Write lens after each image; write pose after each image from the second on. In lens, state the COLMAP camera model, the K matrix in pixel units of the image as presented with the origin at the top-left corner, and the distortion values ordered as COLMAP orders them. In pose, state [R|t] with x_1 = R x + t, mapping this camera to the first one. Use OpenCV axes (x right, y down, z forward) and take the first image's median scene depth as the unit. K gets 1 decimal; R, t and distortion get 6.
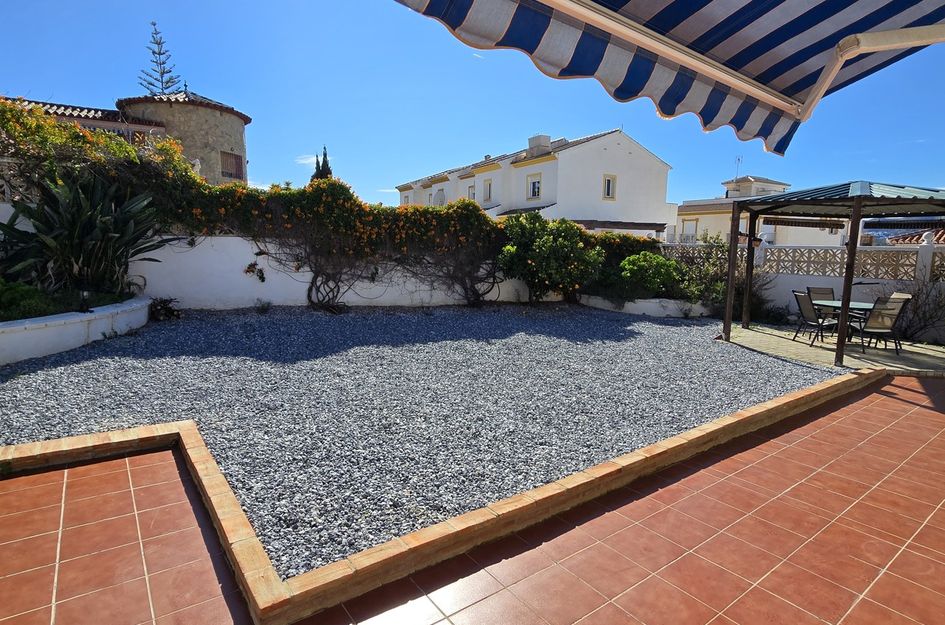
lens RADIAL K [[505.3, 0, 474.5], [0, 505.3, 313.0], [0, 0, 1]] dist [0.001308, -0.003546]
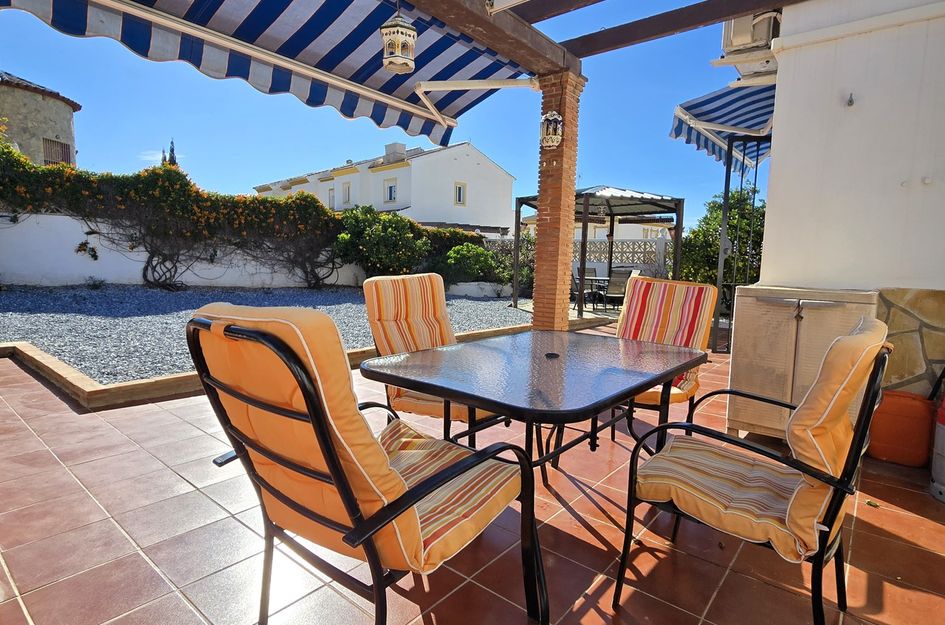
lens RADIAL K [[505.3, 0, 469.3], [0, 505.3, 310.4], [0, 0, 1]] dist [0.001308, -0.003546]
pose [[0.971785, -0.016277, 0.235305, 0.072978], [0.021566, 0.999569, -0.019921, 0.068174], [-0.234879, 0.024434, 0.971717, -0.162352]]
